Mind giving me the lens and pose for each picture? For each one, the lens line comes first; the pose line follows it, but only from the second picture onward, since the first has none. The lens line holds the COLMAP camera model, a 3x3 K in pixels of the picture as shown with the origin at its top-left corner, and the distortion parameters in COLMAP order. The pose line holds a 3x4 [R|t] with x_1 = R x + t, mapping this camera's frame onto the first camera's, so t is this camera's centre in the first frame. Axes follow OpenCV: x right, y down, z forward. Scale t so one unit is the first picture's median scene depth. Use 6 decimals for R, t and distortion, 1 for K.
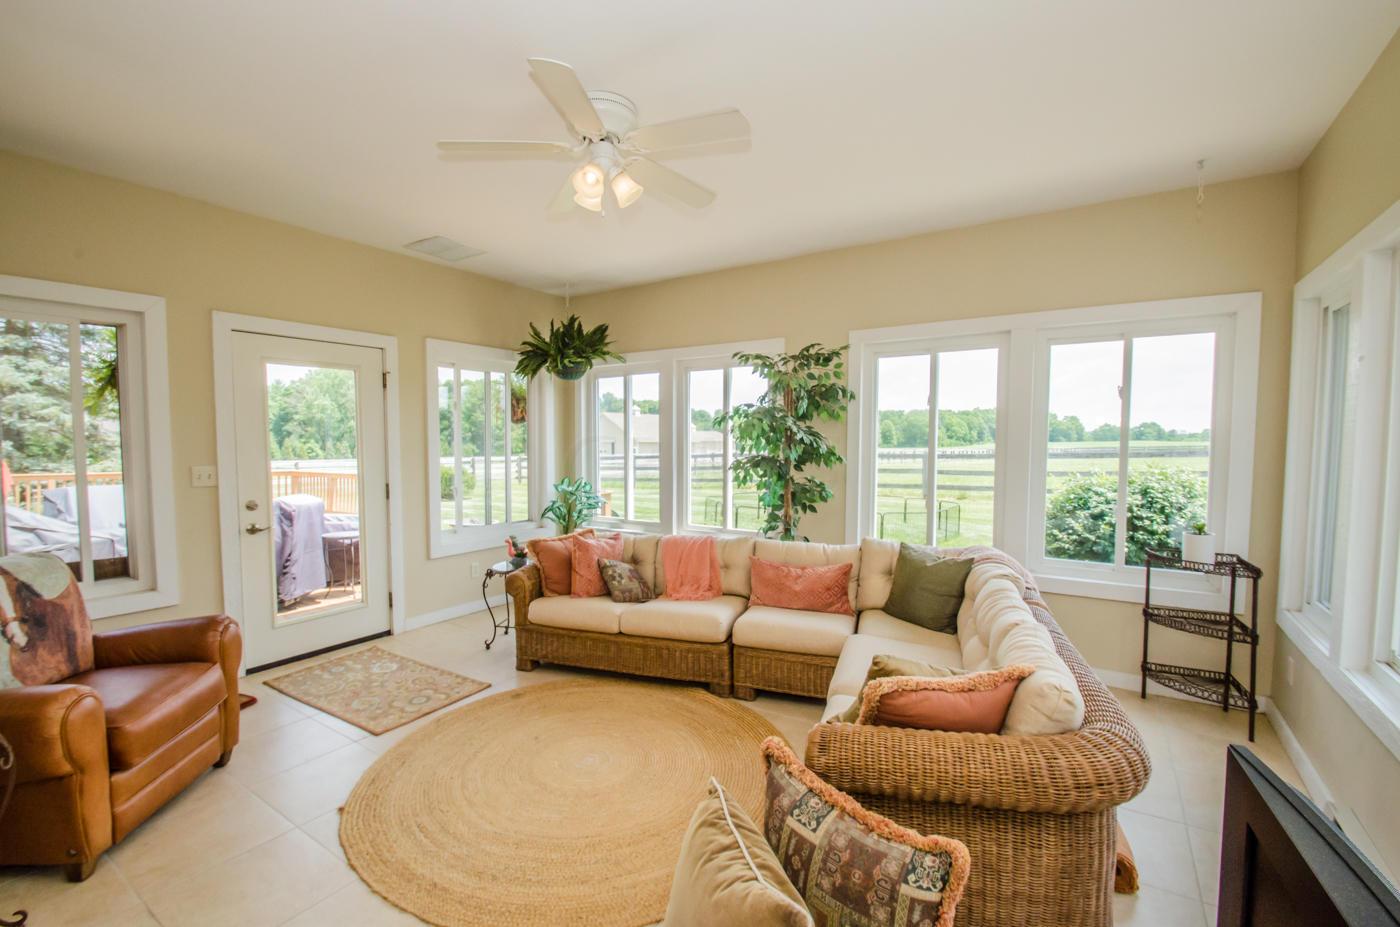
lens RADIAL K [[610.5, 0, 686.4], [0, 610.5, 471.5], [0, 0, 1]] dist [0.010969, -0.012721]
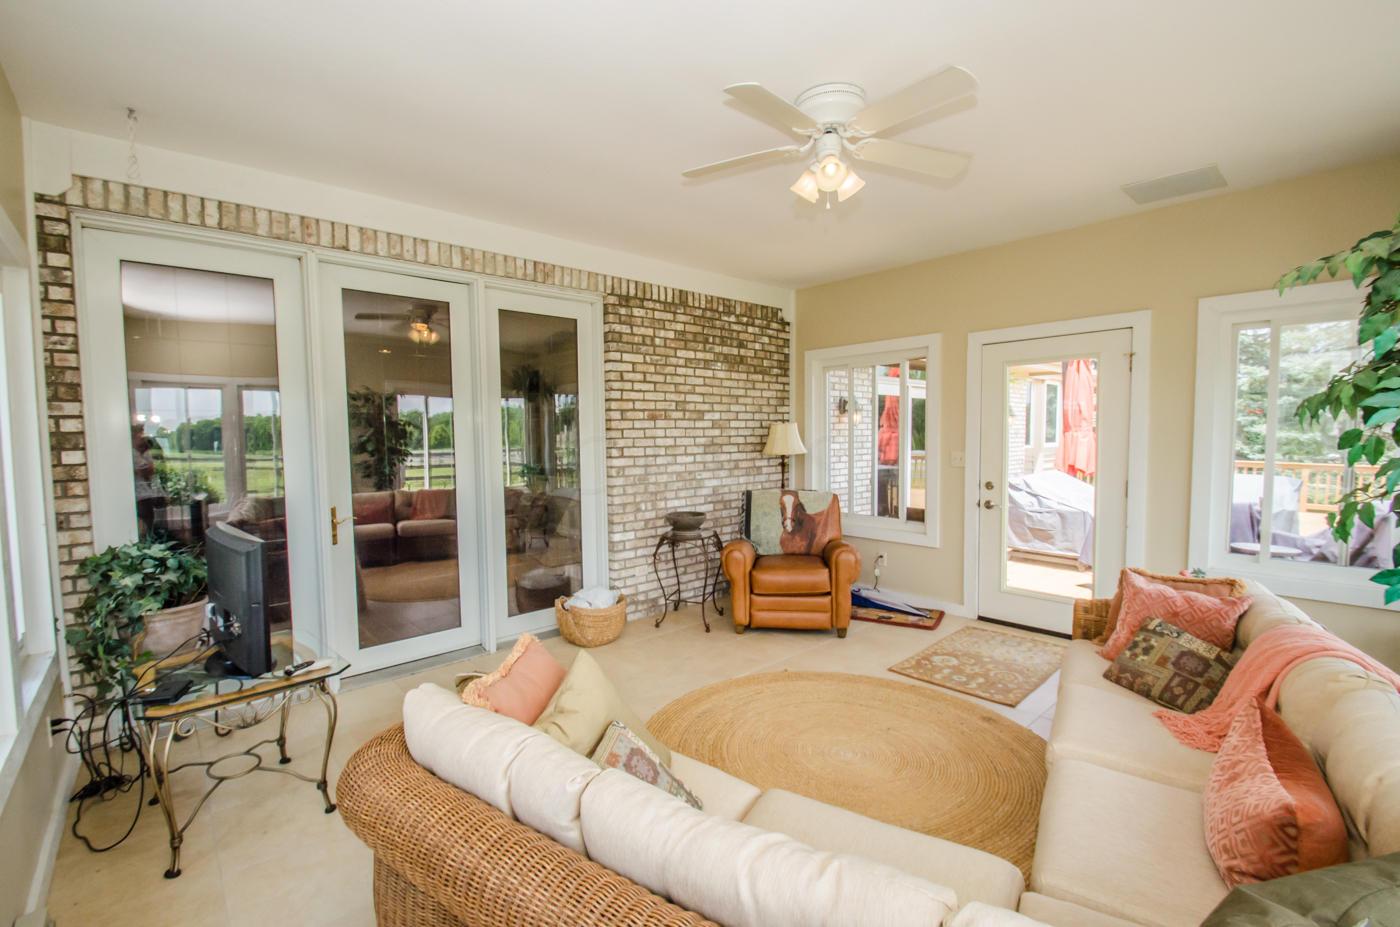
lens RADIAL K [[602.4, 0, 700.0], [0, 602.4, 463.5], [0, 0, 1]] dist [0.000954, -0.012845]
pose [[-0.236268, 0.044019, -0.970690, 0.596164], [-0.043484, 0.997494, 0.055819, -0.029447], [0.970714, 0.055398, -0.233762, 0.717518]]
